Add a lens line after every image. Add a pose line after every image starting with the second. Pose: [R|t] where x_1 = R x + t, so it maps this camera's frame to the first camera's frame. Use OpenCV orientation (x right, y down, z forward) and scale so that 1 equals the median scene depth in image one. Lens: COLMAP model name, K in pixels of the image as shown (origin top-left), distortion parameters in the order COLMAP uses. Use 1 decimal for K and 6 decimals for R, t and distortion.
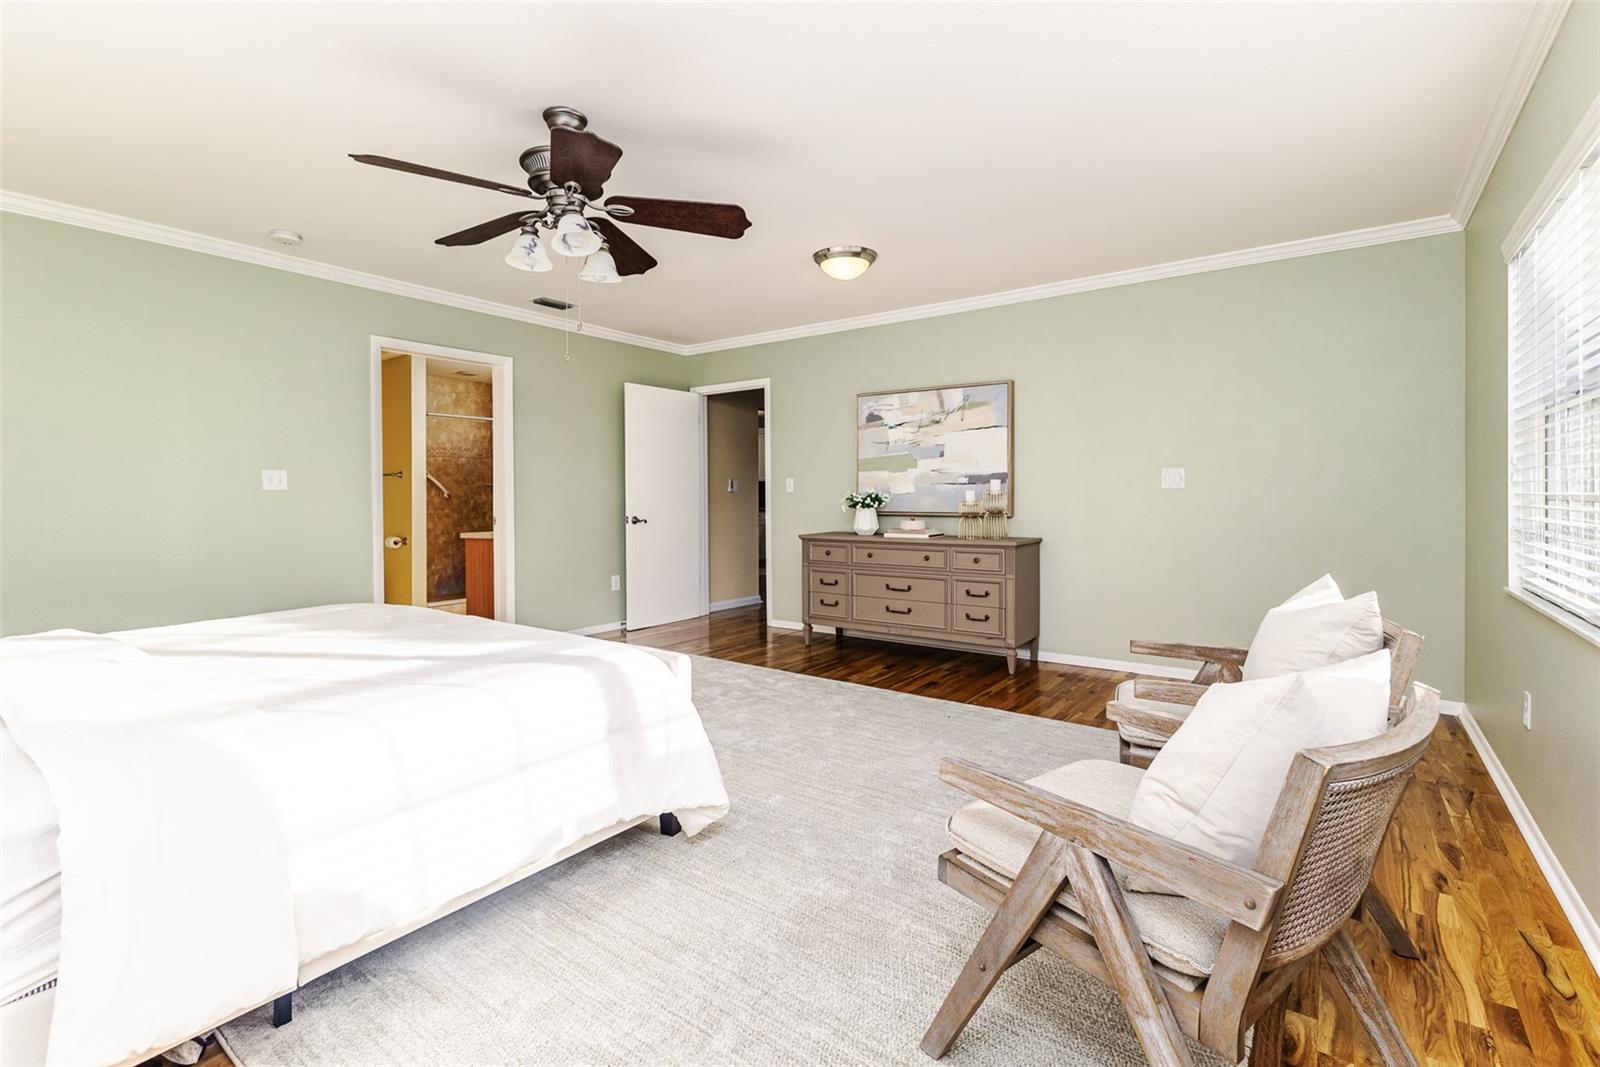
lens RADIAL K [[720.8, 0, 807.4], [0, 720.8, 526.7], [0, 0, 1]] dist [-0.012001, 0.000350]
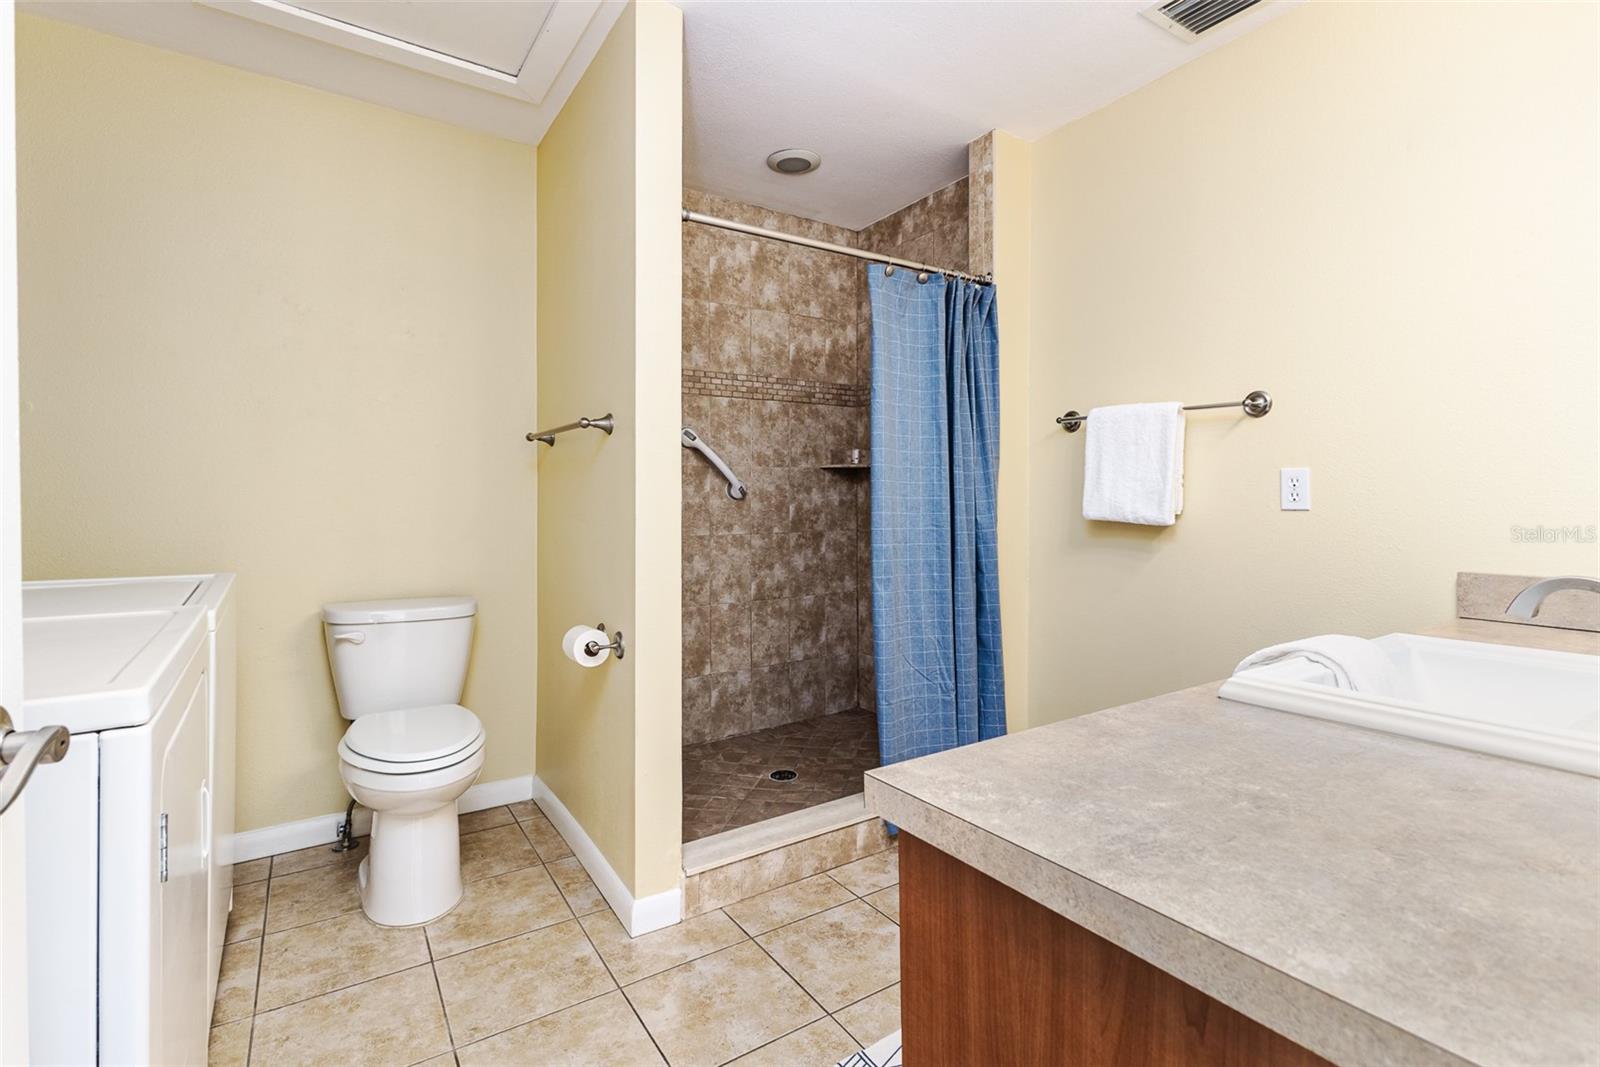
lens RADIAL K [[720.8, 0, 798.1], [0, 720.8, 522.8], [0, 0, 1]] dist [-0.012001, 0.000350]
pose [[0.934211, -0.000200, -0.356721, -0.323204], [-0.001086, 0.999994, -0.003406, -0.025029], [0.356719, 0.003569, 0.934205, 0.628683]]
